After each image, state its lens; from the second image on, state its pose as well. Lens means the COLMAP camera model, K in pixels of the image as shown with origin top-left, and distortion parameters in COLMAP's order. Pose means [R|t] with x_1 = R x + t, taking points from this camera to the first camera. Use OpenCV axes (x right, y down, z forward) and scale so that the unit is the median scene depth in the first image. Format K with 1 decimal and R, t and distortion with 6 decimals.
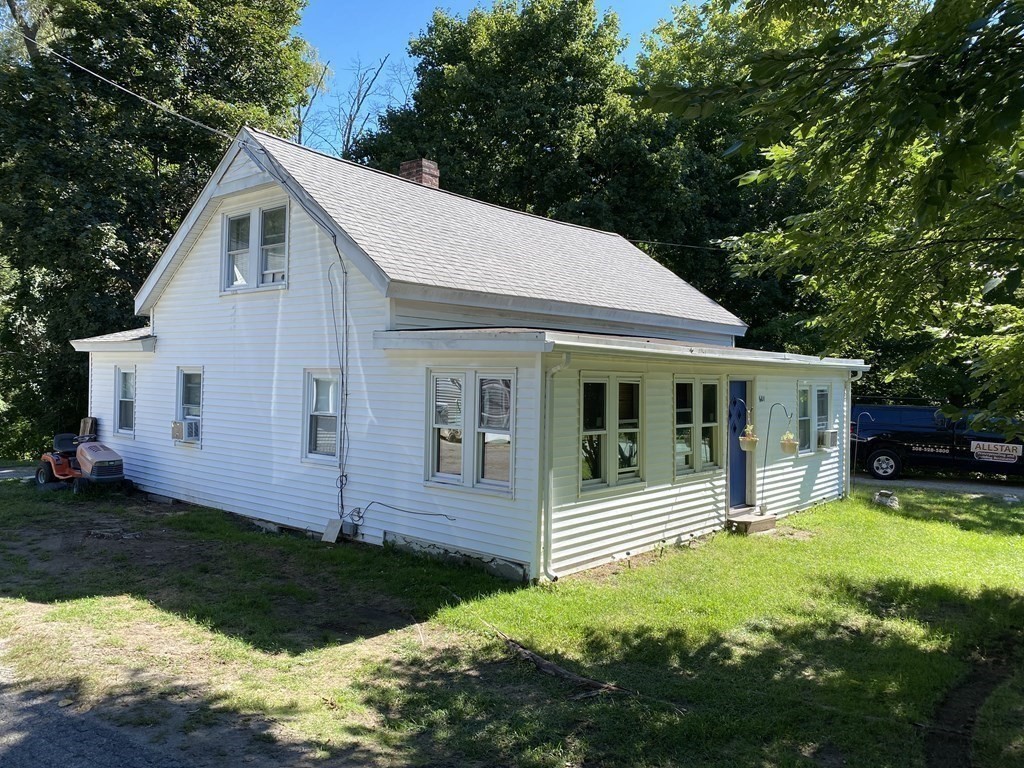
lens RADIAL K [[800.2, 0, 512.0], [0, 800.2, 384.0], [0, 0, 1]] dist [-0.049043, -0.000071]
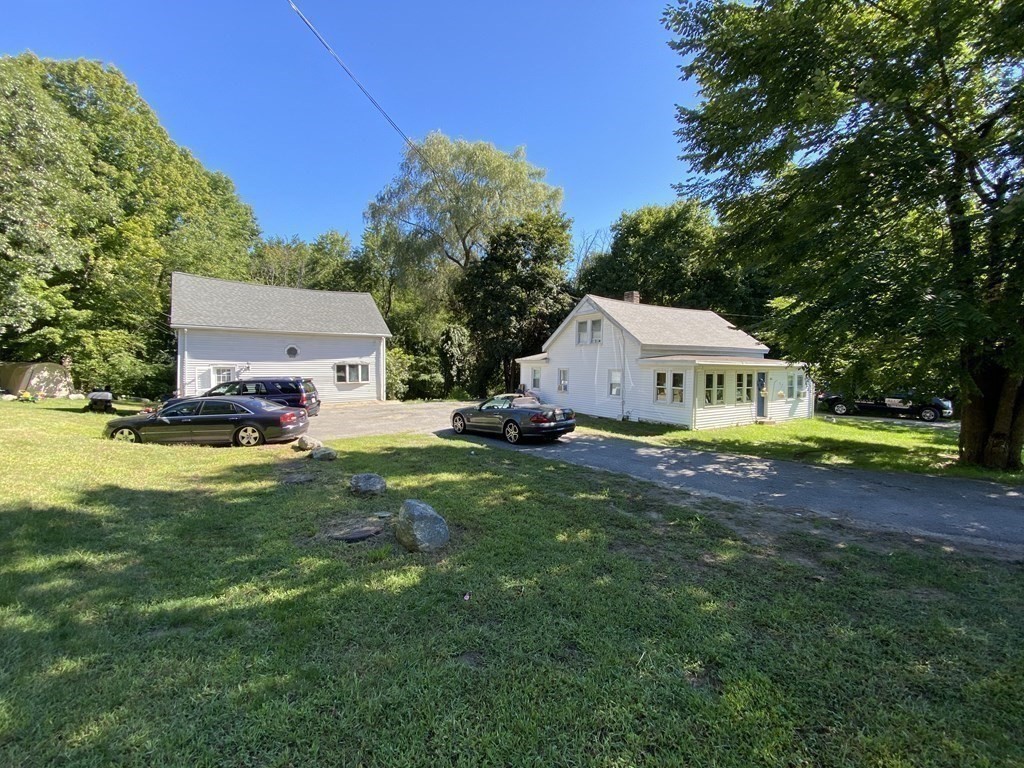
lens RADIAL K [[404.3, 0, 505.8], [0, 404.3, 382.7], [0, 0, 1]] dist [0.019923, -0.019255]
pose [[0.951307, 0.006403, -0.308177, -0.136457], [0.002944, 0.999550, 0.029855, -0.013537], [0.308230, -0.029309, 0.950860, -0.657594]]
